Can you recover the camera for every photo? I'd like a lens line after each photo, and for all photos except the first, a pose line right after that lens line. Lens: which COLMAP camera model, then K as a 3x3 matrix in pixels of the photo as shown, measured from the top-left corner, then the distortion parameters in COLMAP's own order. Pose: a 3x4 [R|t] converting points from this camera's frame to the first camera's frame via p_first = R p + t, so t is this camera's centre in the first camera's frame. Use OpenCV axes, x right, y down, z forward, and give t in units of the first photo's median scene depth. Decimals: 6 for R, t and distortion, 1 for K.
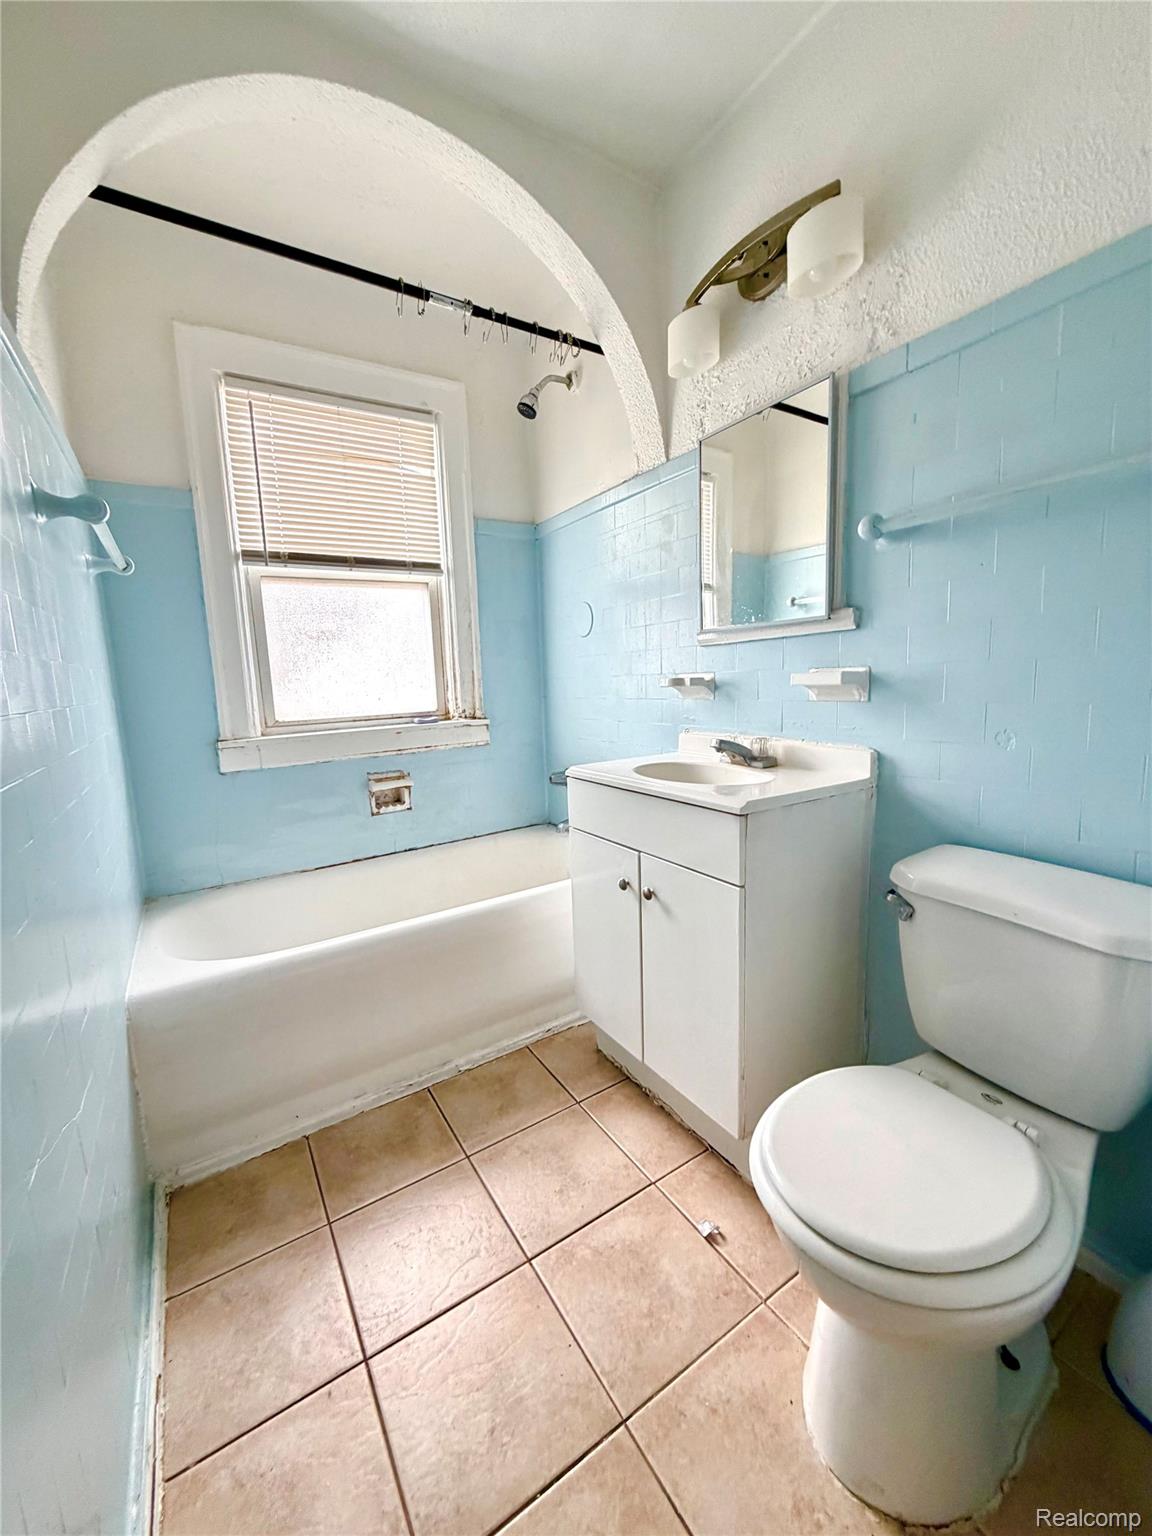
lens RADIAL K [[614.3, 0, 577.3], [0, 614.3, 762.0], [0, 0, 1]] dist [0.000852, -0.000214]
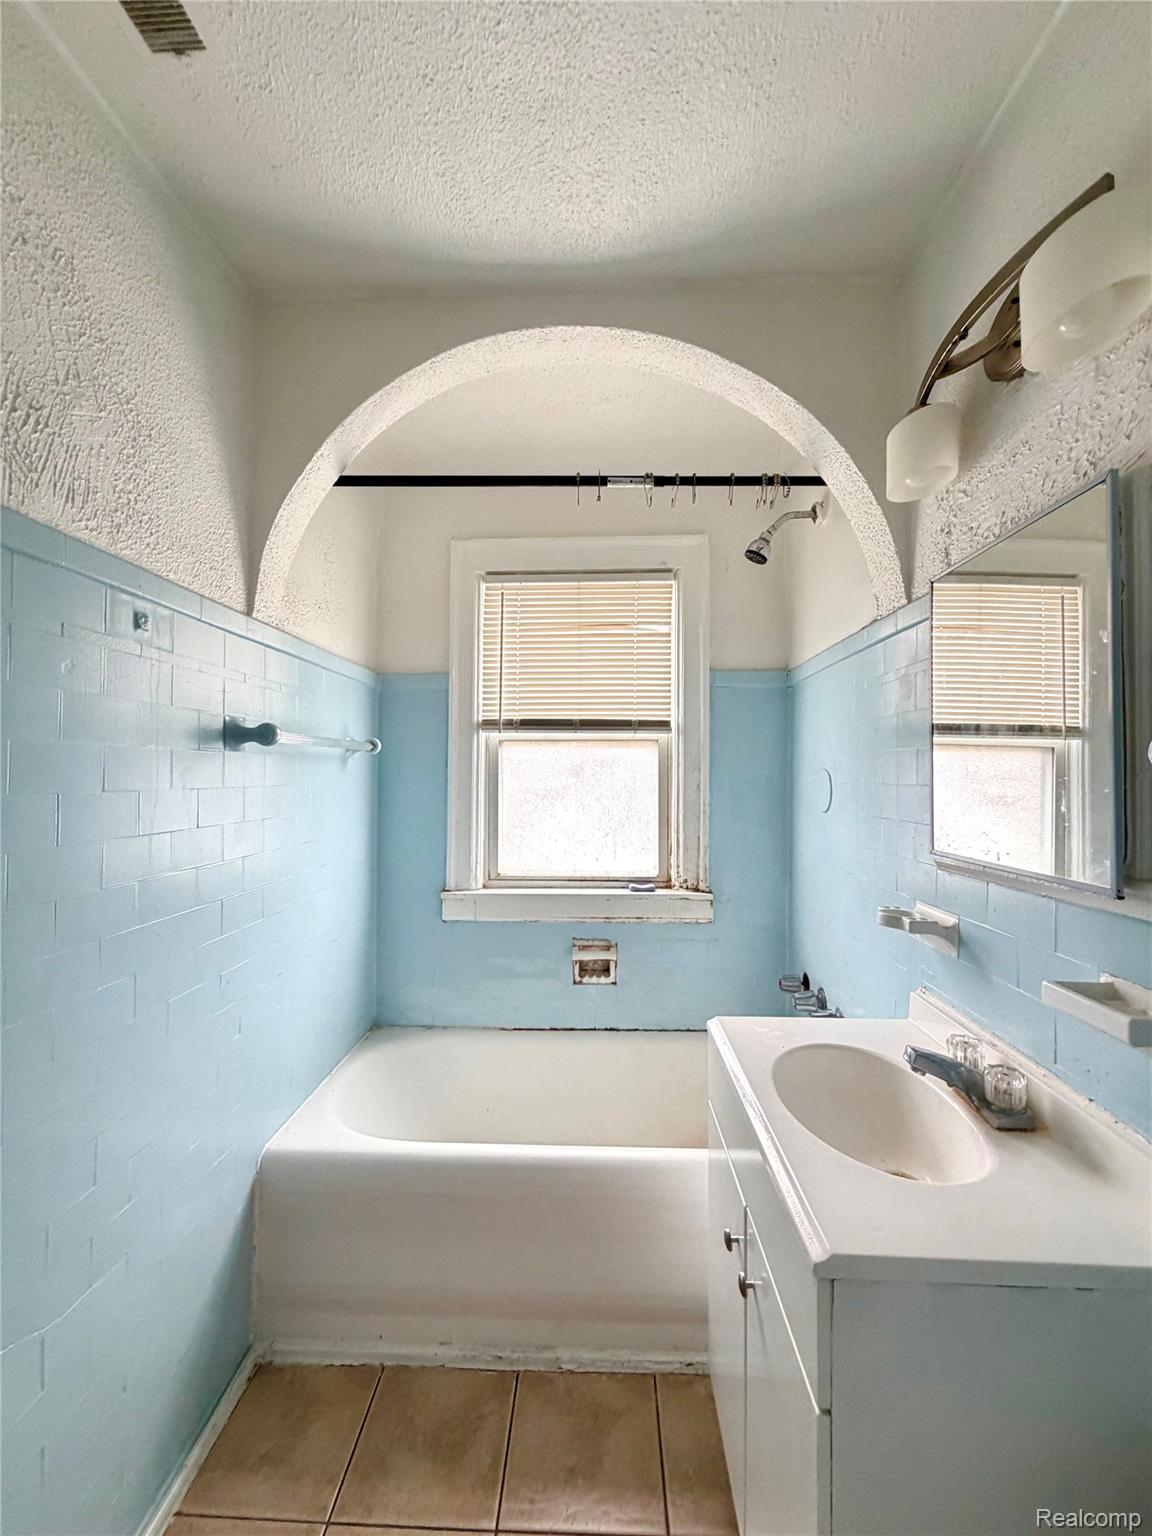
lens RADIAL K [[614.3, 0, 577.3], [0, 614.3, 759.9], [0, 0, 1]] dist [0.000852, -0.000214]
pose [[0.821974, 0.030107, -0.568729, 0.299161], [-0.116429, 0.986395, -0.116056, -0.217483], [0.557497, 0.161611, 0.814296, 0.269276]]
